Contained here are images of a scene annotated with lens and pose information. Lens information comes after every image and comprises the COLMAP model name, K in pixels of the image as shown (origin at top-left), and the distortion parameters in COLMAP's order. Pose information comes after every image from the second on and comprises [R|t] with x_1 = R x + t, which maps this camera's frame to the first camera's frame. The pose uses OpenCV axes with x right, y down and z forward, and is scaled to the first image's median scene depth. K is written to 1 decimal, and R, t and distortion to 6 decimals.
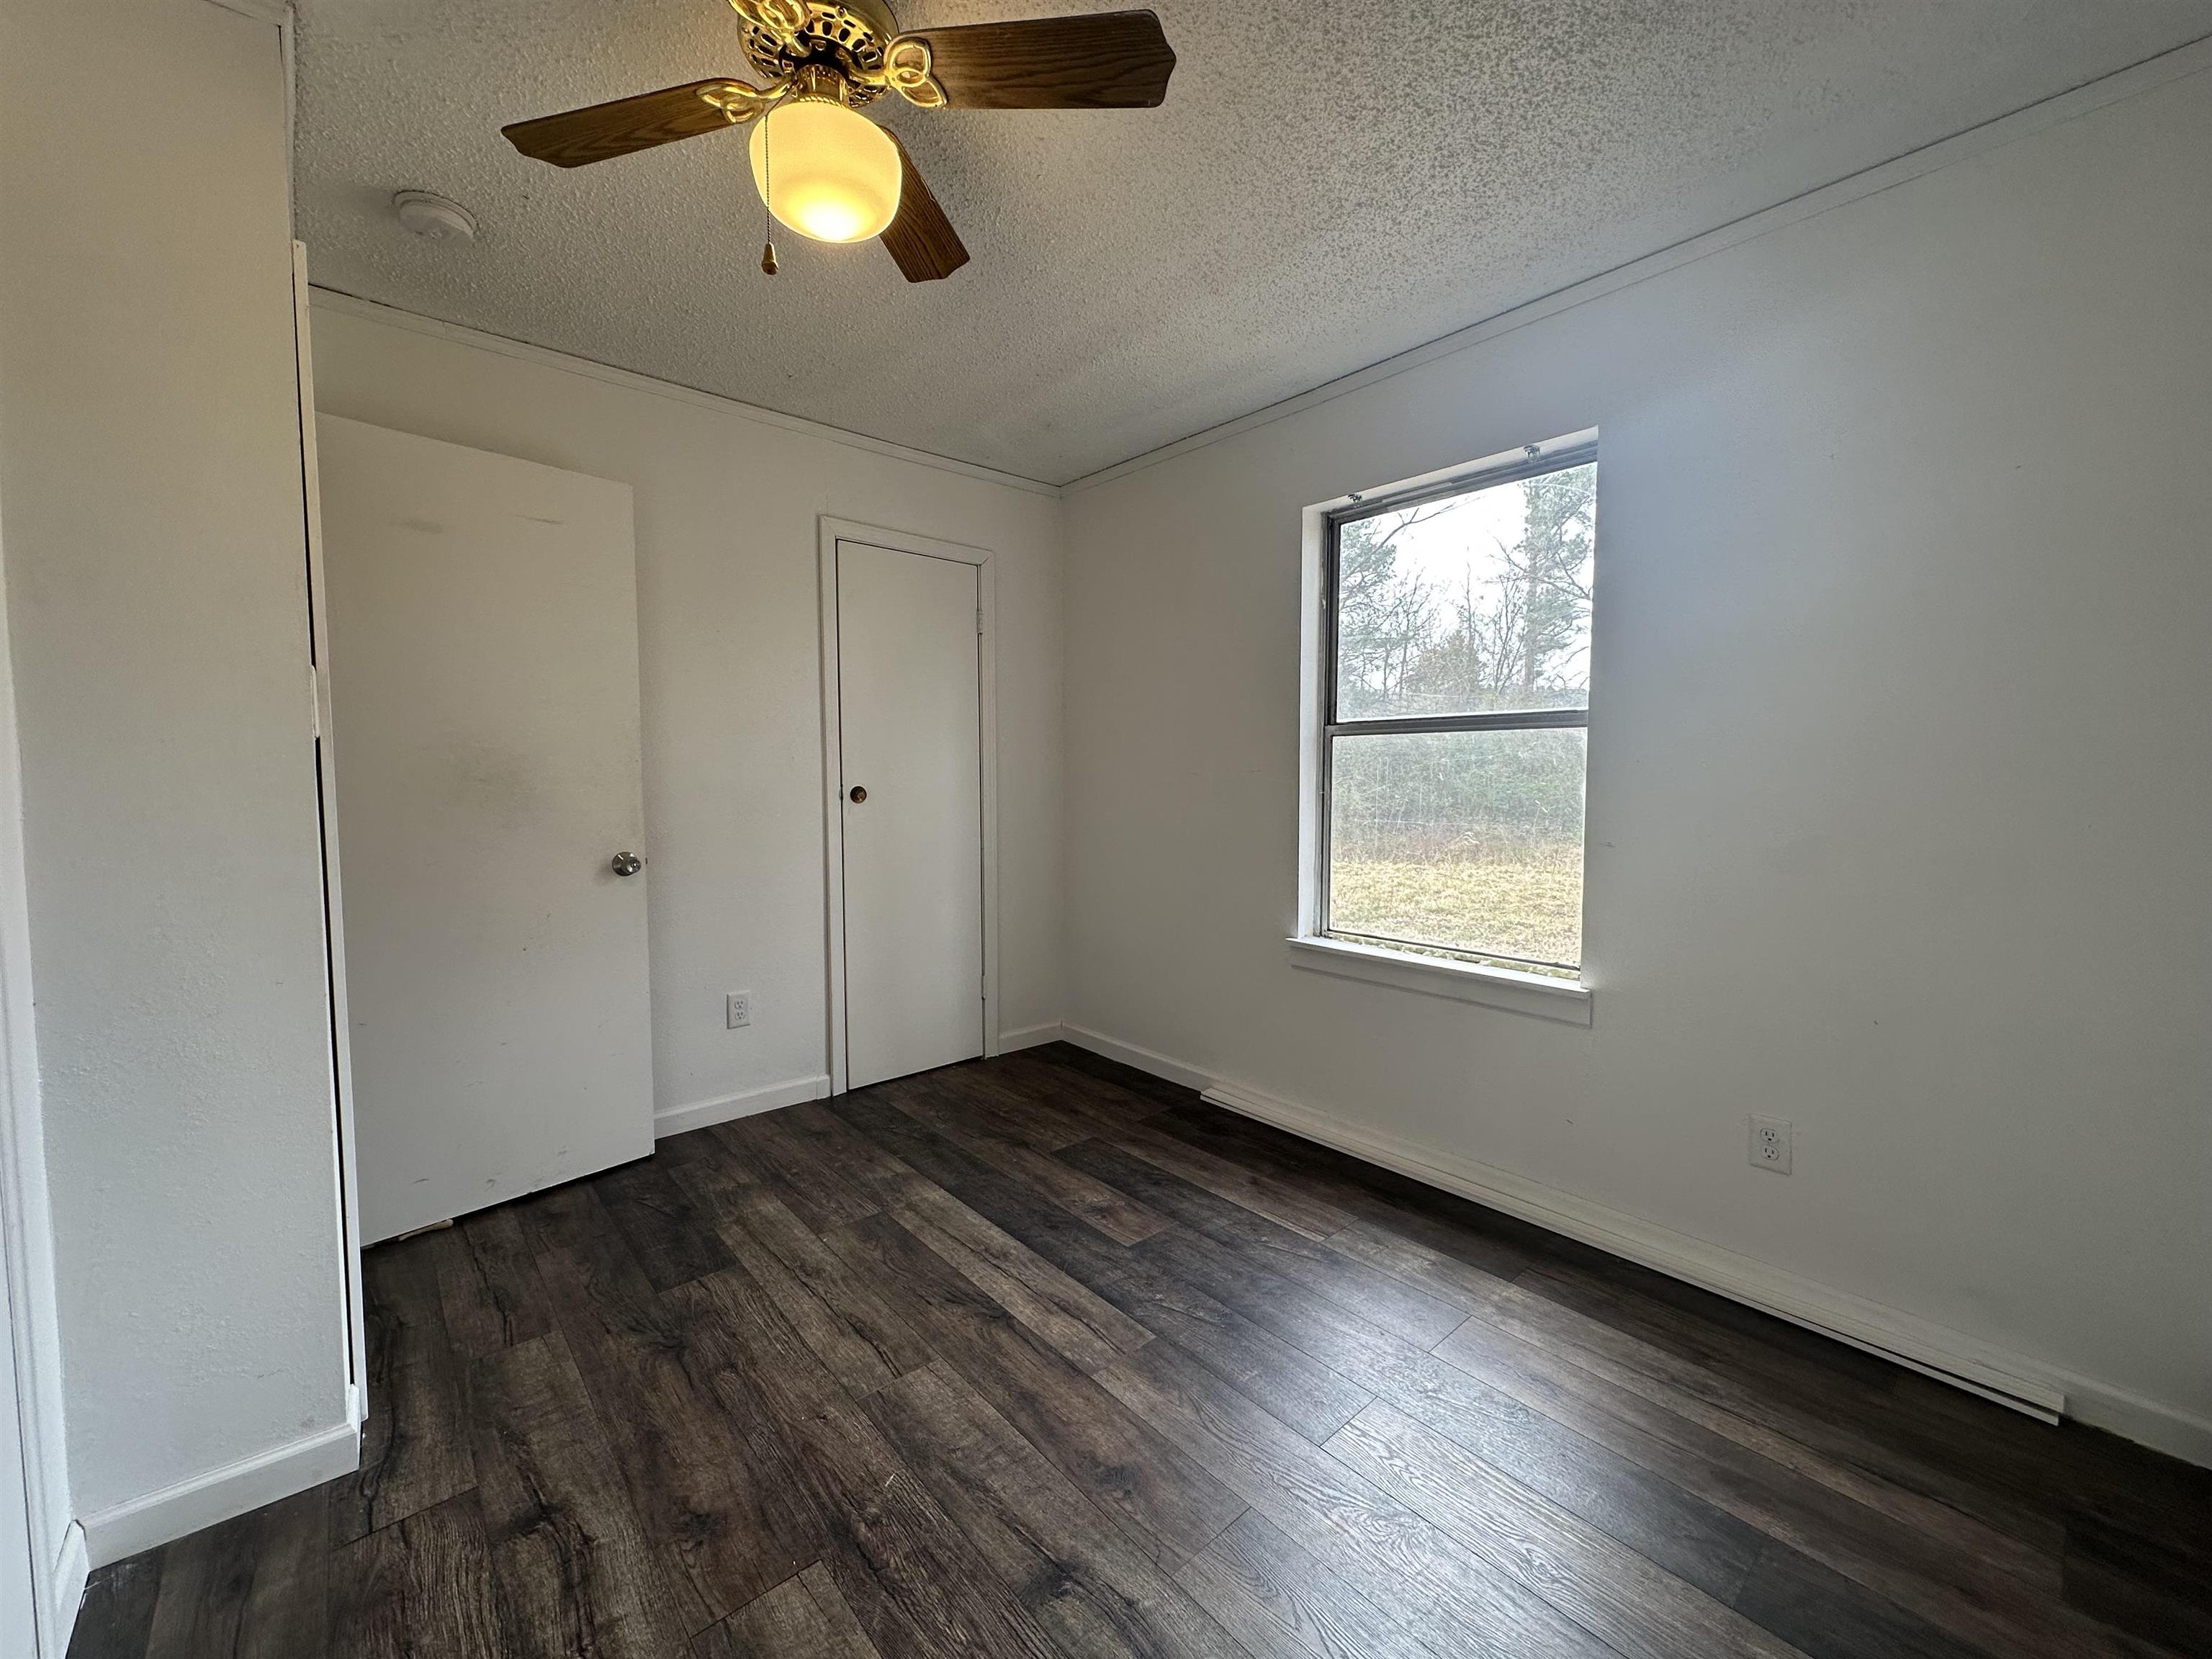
lens RADIAL K [[880.2, 0, 1104.9], [0, 880.2, 826.4], [0, 0, 1]] dist [0.000179, -0.000139]
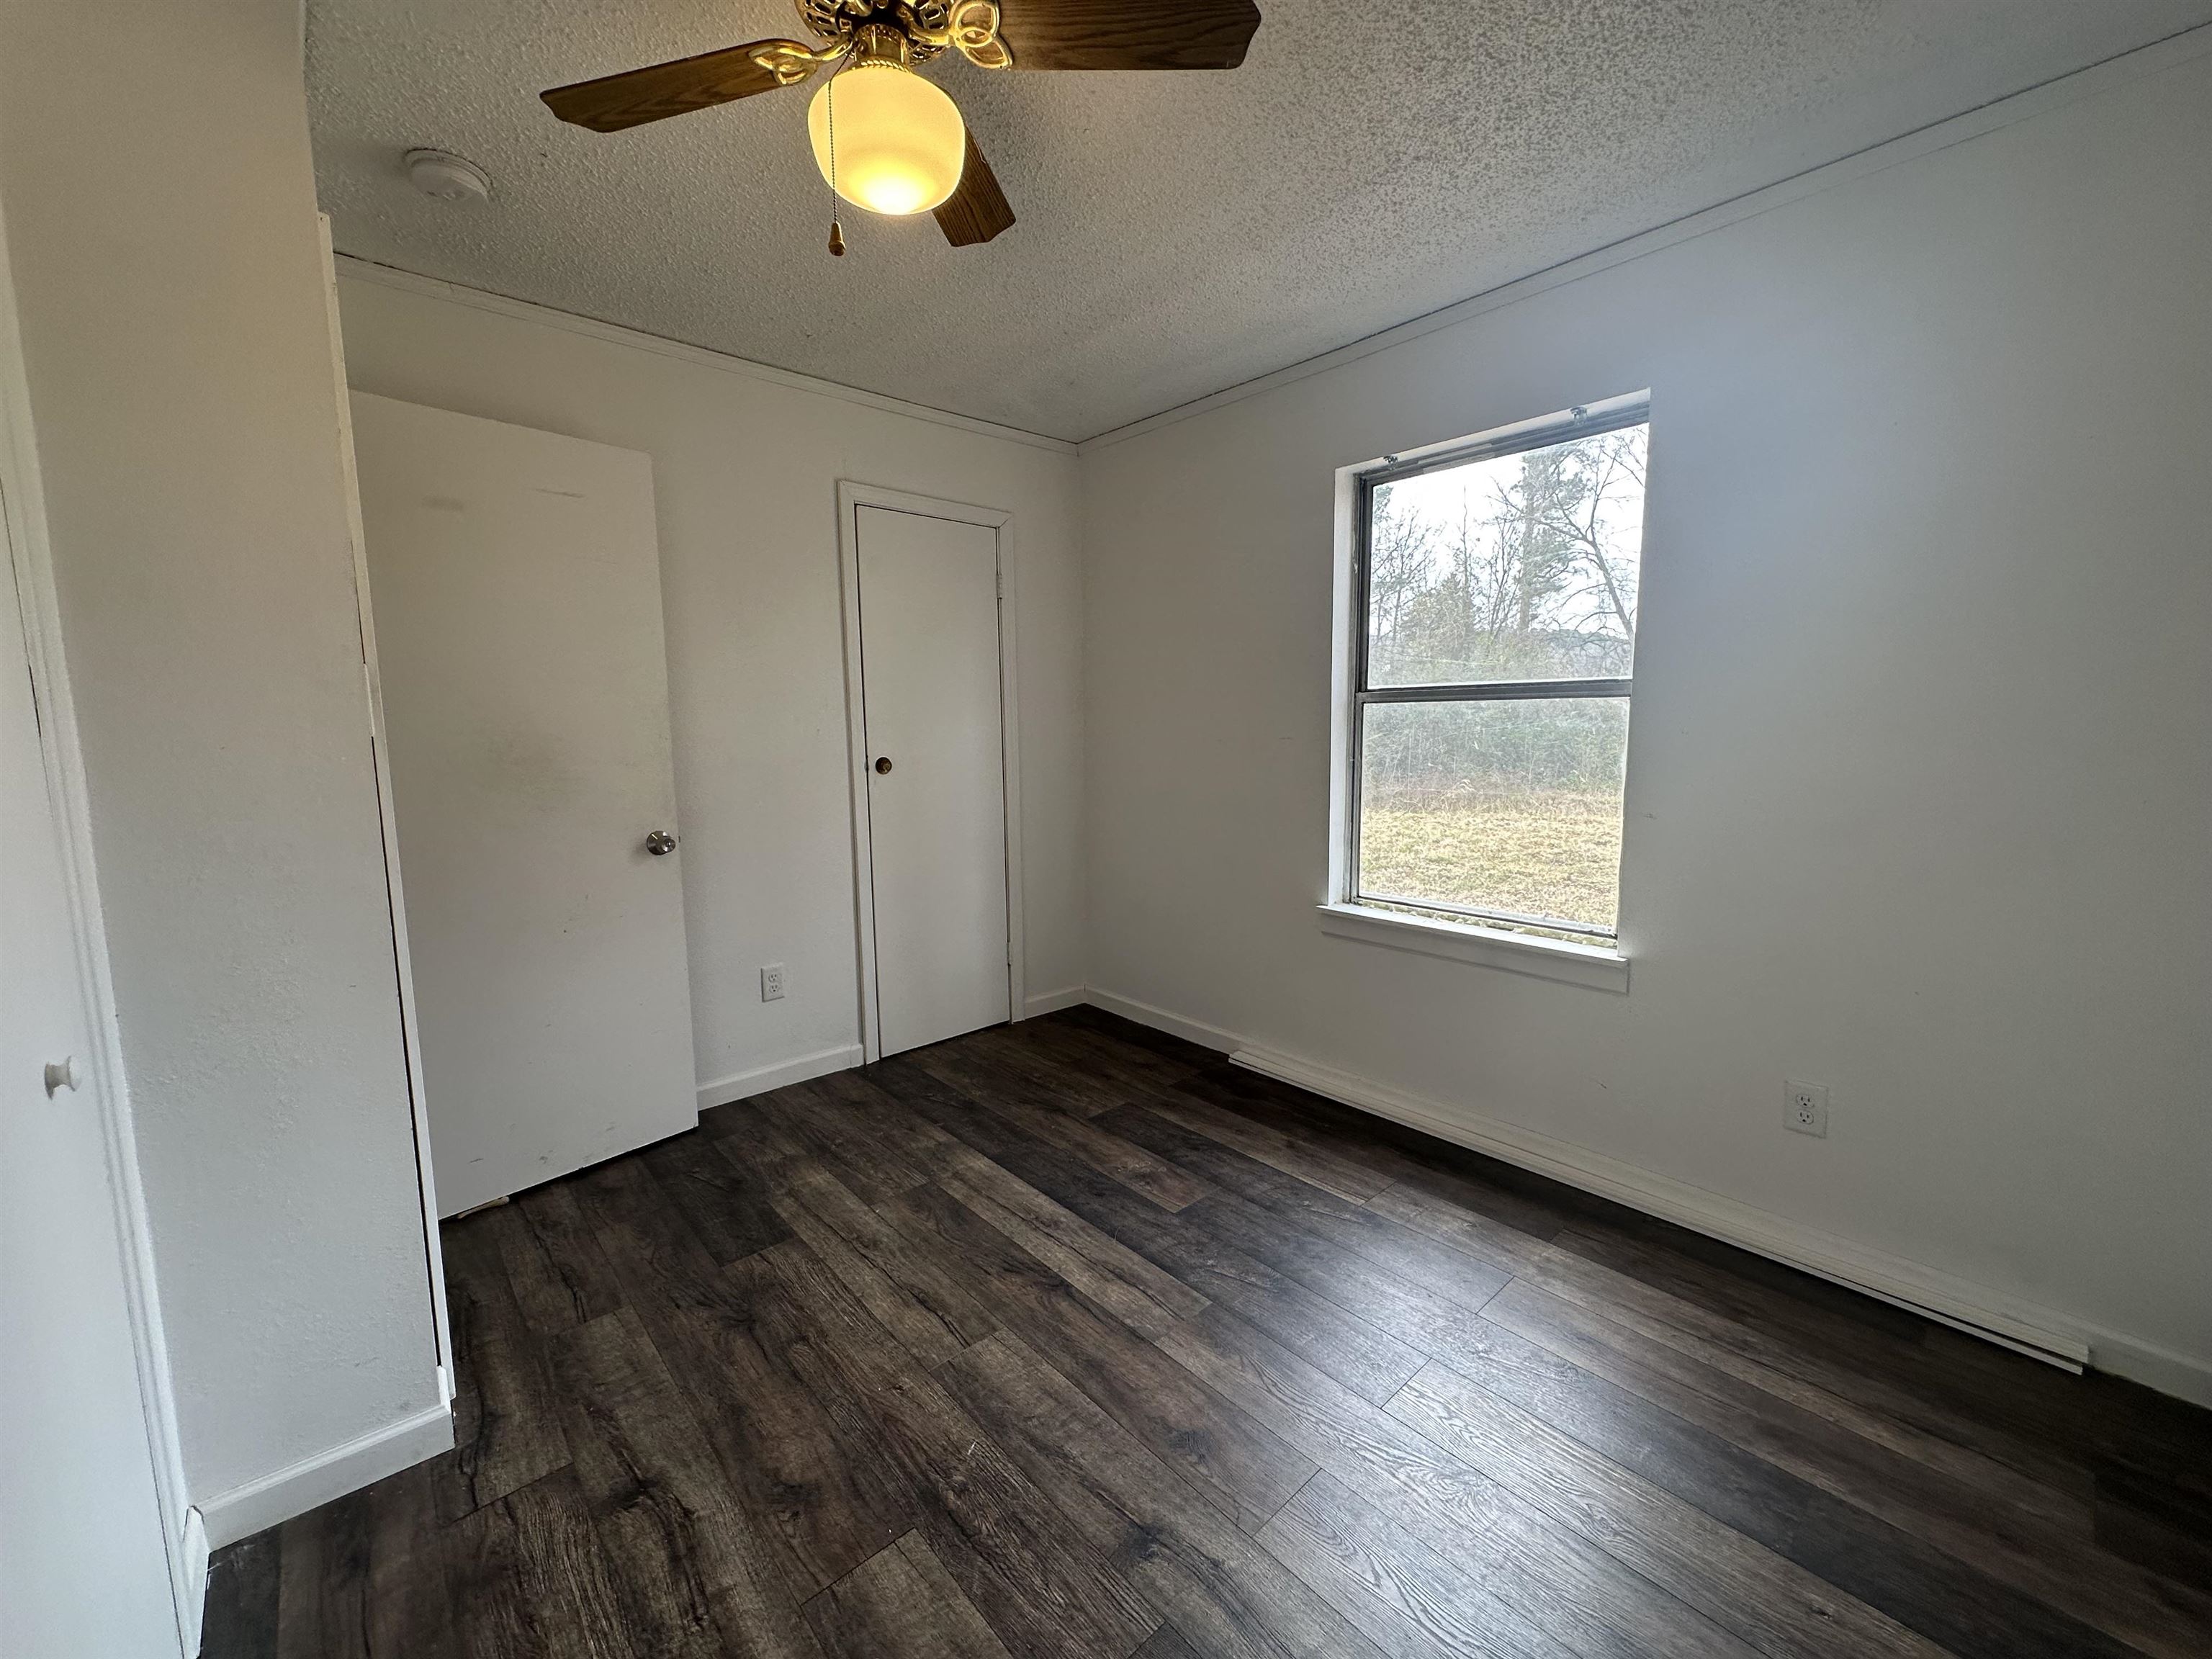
lens RADIAL K [[880.2, 0, 1104.9], [0, 880.2, 826.4], [0, 0, 1]] dist [0.000179, -0.000139]
pose [[0.999880, -0.012446, 0.009224, -0.064507], [0.011886, 0.998218, 0.058471, -0.036635], [-0.009935, -0.058354, 0.998247, 0.002883]]
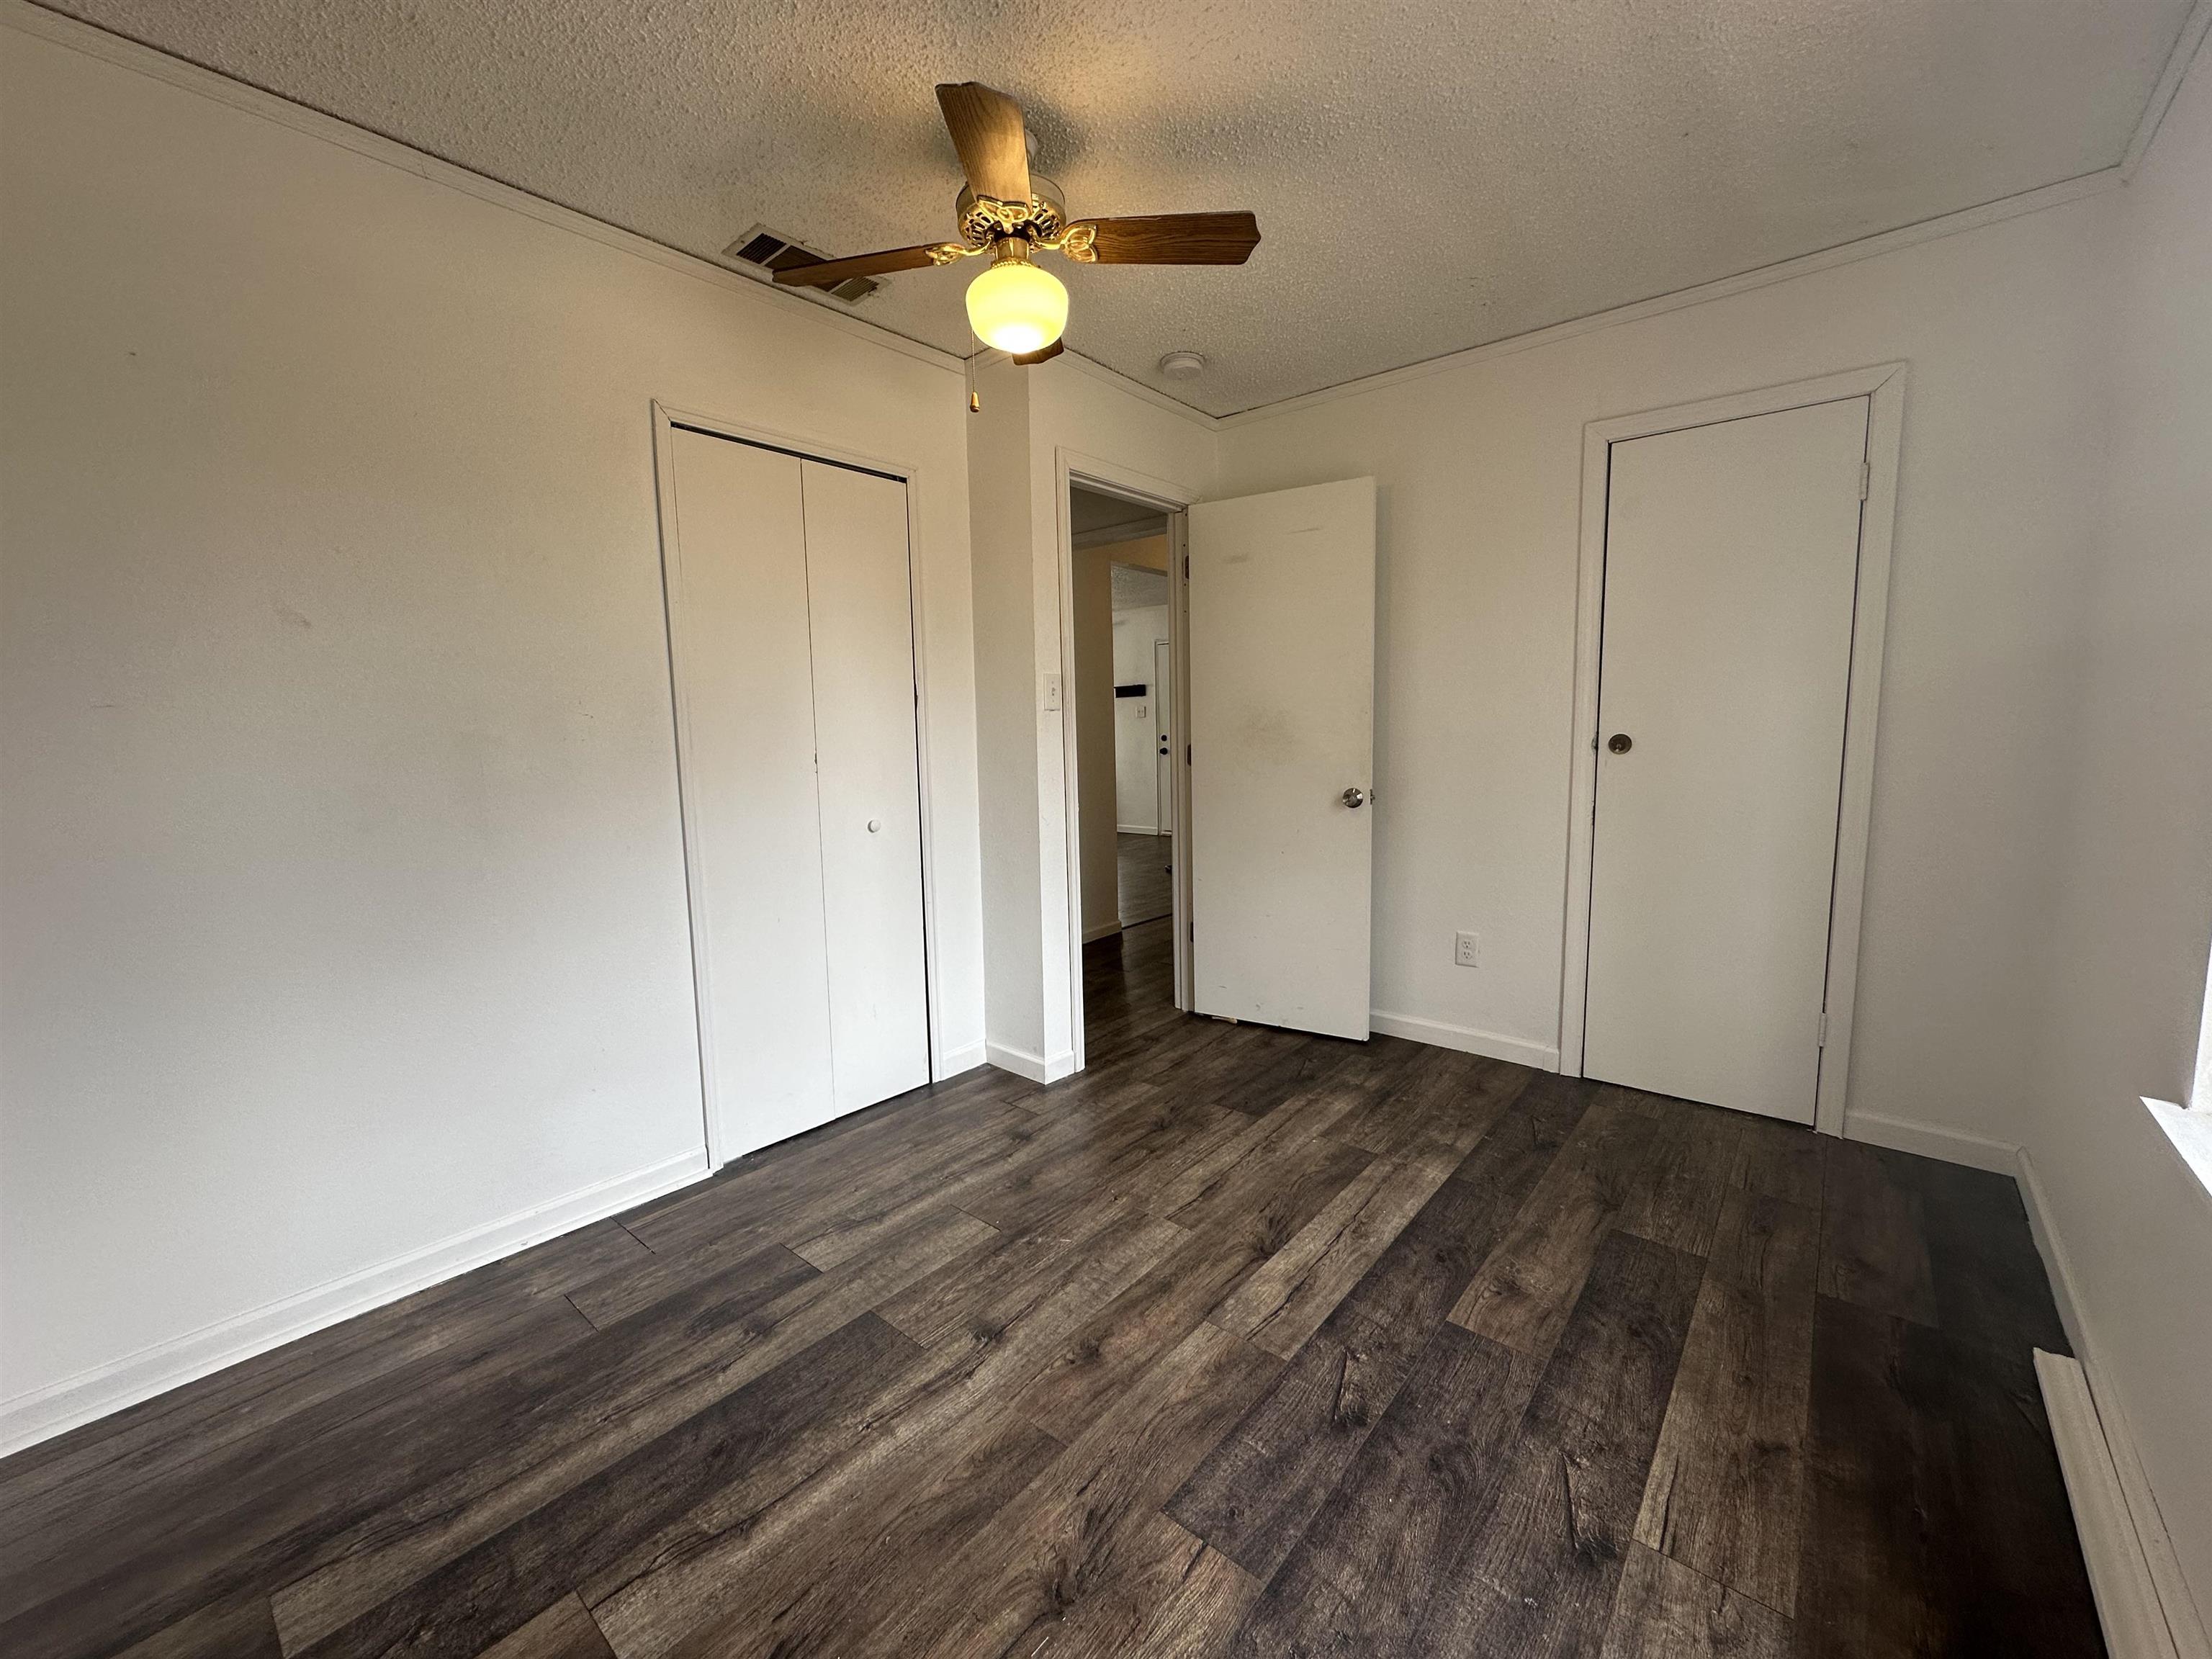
lens RADIAL K [[880.2, 0, 1104.9], [0, 880.2, 826.4], [0, 0, 1]] dist [0.000179, -0.000139]
pose [[0.148481, 0.111012, -0.982665, 0.782299], [-0.042553, 0.993476, 0.105804, -0.041698], [0.987999, 0.026106, 0.152236, 0.615315]]
